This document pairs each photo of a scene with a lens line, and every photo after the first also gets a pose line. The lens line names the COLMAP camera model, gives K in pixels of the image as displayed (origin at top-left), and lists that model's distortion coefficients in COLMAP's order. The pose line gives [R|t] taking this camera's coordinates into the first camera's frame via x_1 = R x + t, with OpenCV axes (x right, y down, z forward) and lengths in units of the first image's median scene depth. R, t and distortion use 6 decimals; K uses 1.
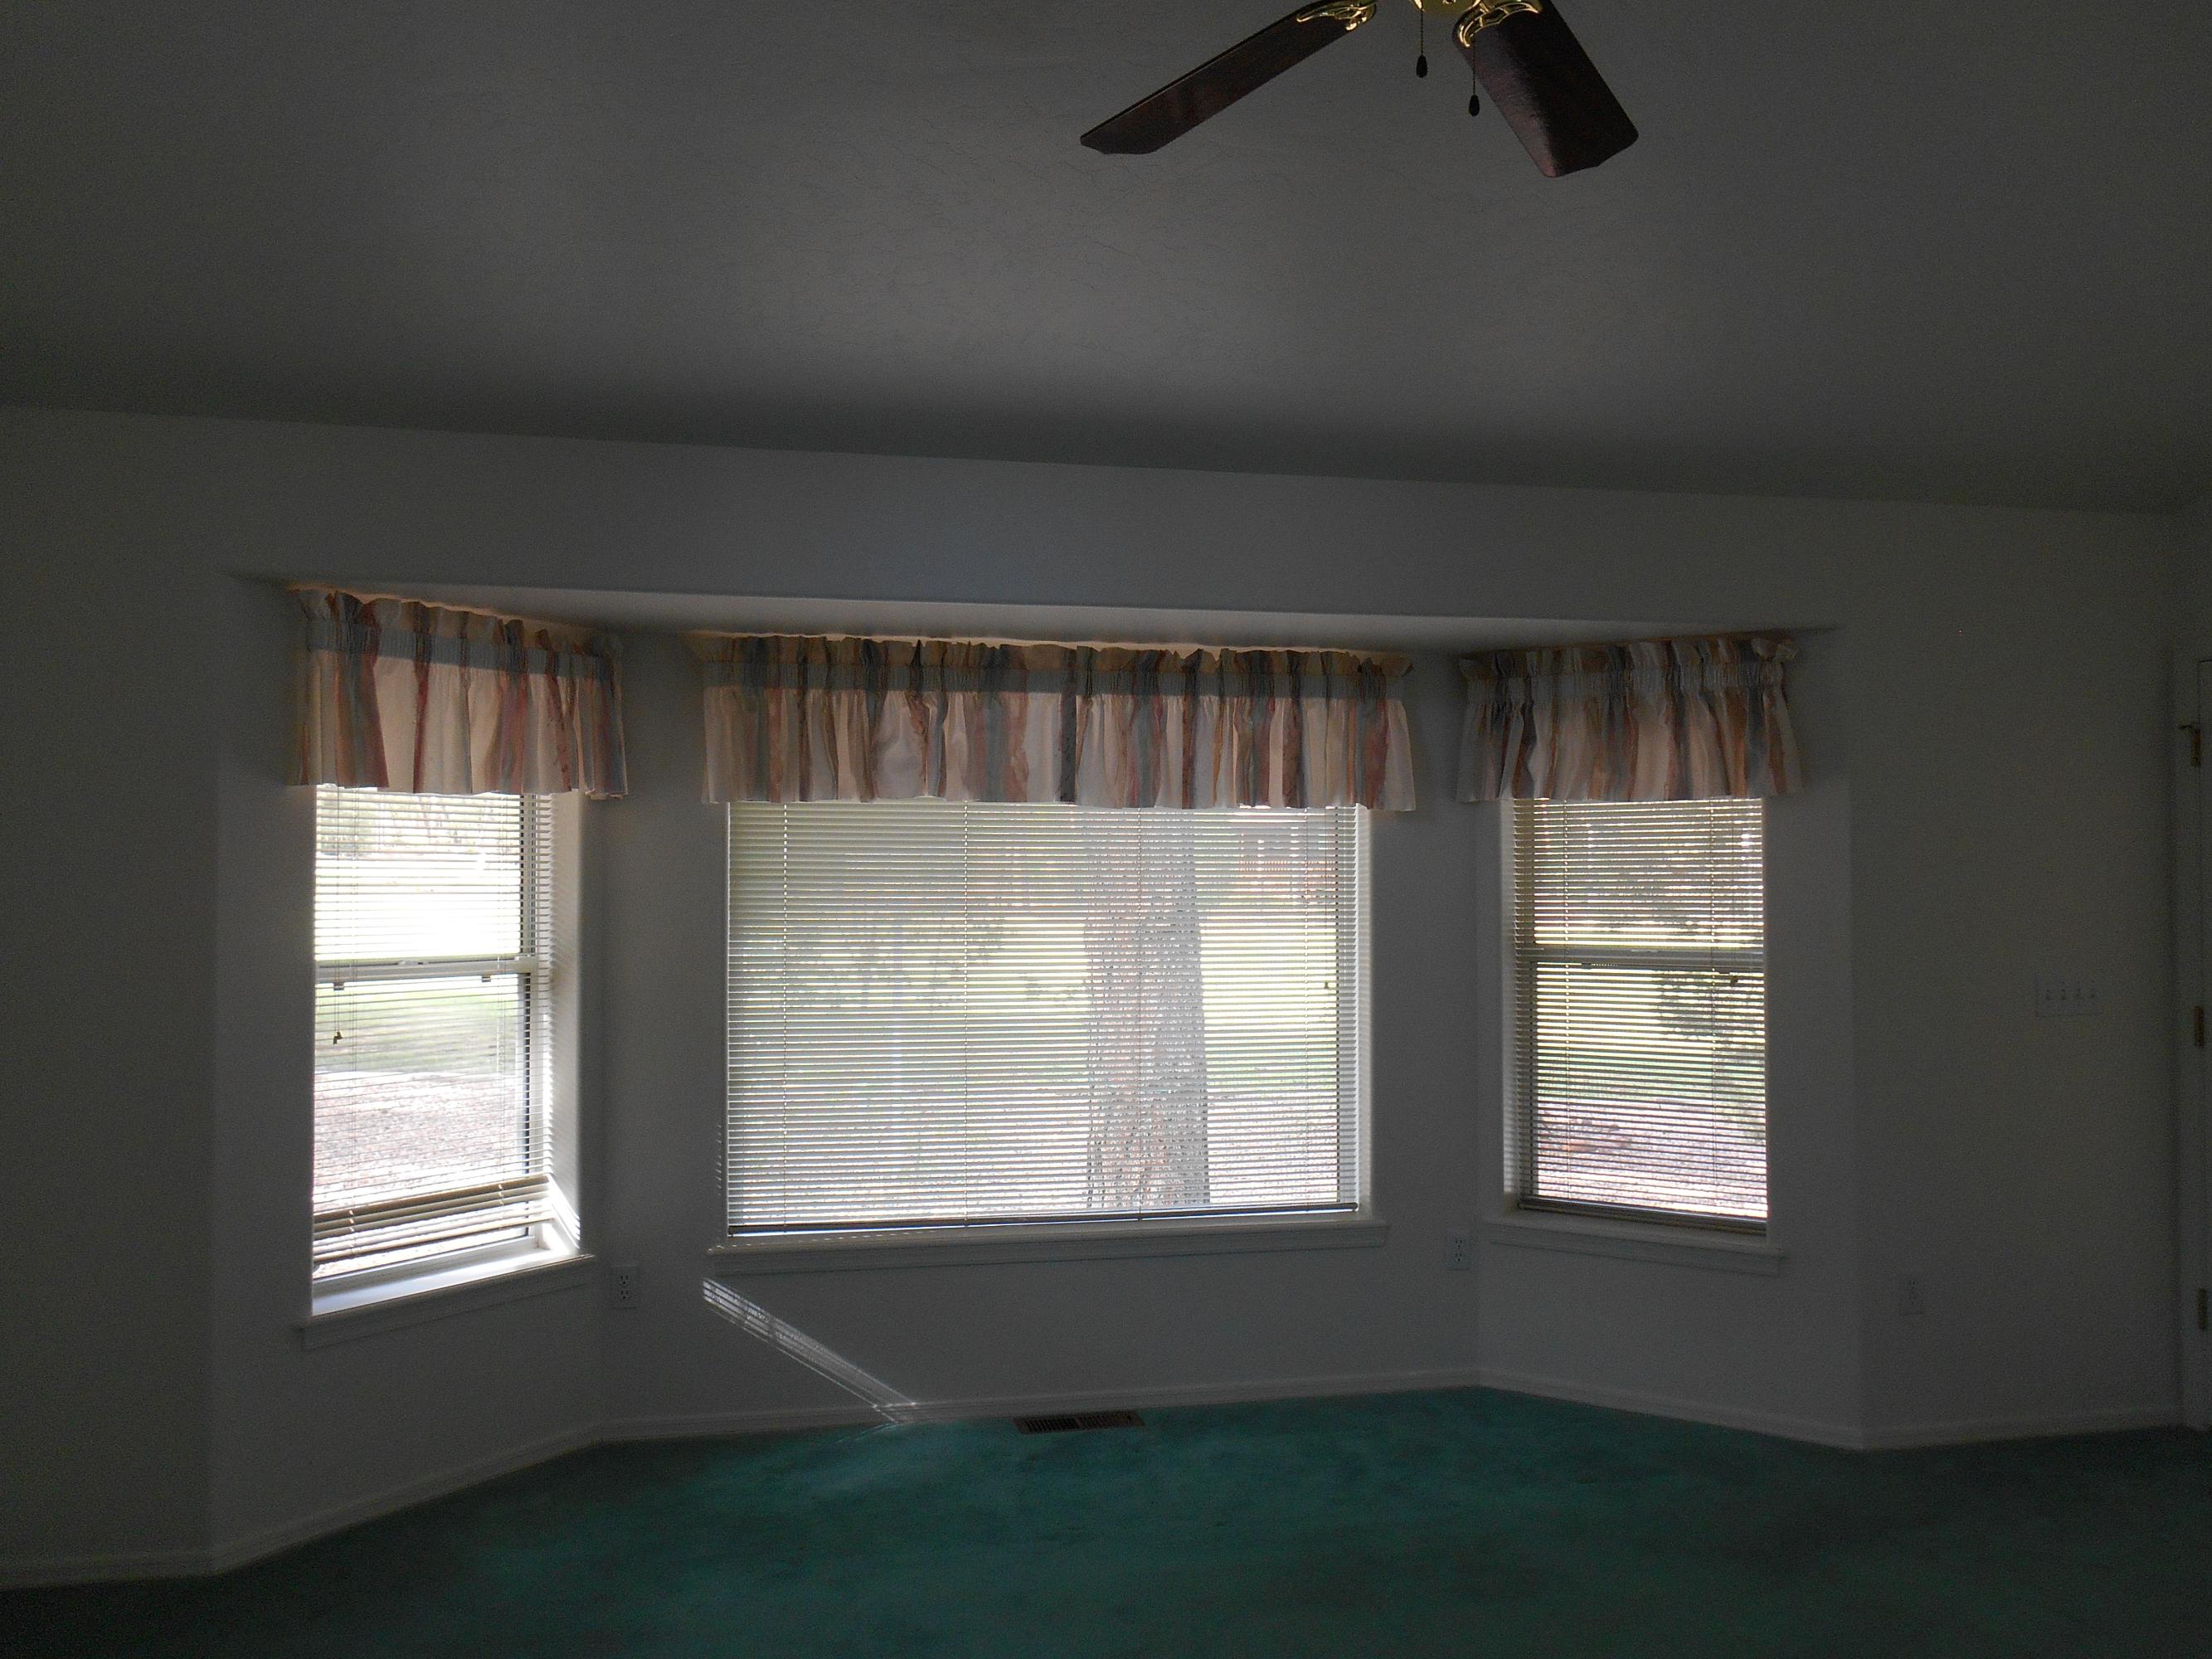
lens RADIAL K [[1729.9, 0, 1103.4], [0, 1729.9, 829.2], [0, 0, 1]] dist [-0.026573, 0.009149]
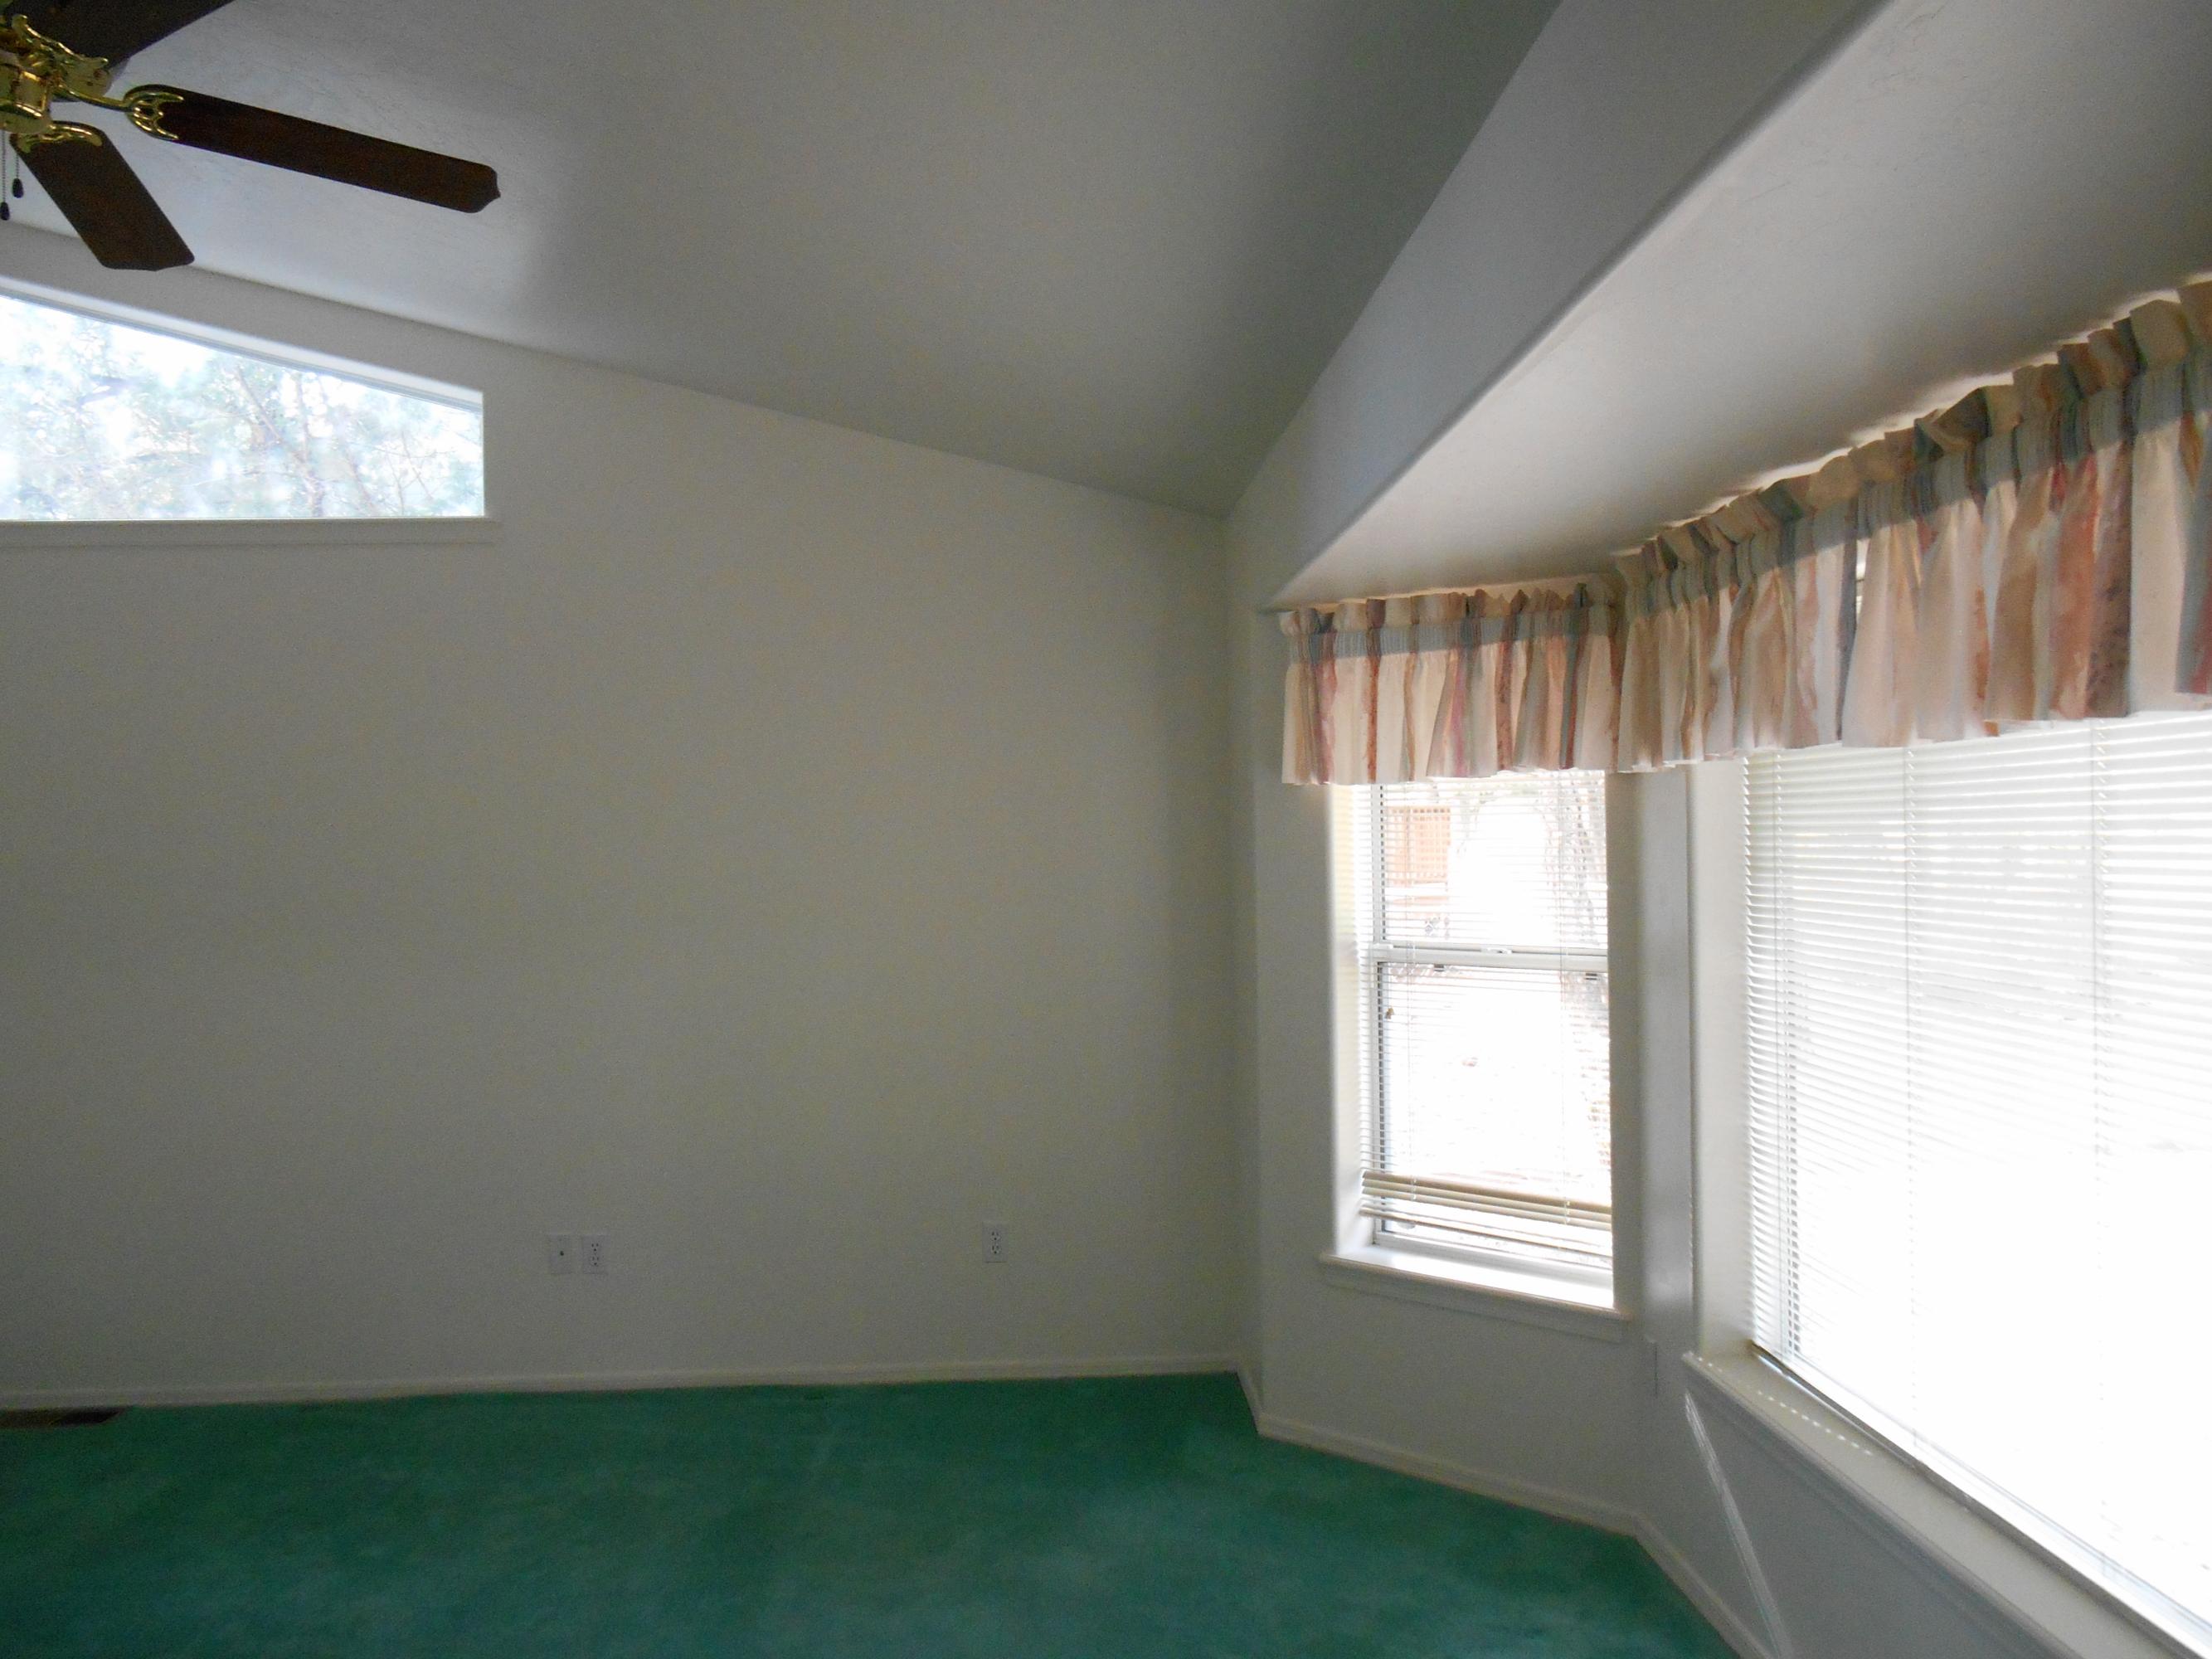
lens RADIAL K [[1729.9, 0, 1103.3], [0, 1729.9, 839.8], [0, 0, 1]] dist [-0.026573, 0.009149]
pose [[-0.132438, -0.004721, -0.991180, 0.633415], [0.036678, 0.999280, -0.009661, 0.016076], [0.990512, -0.037634, -0.132170, 0.947198]]
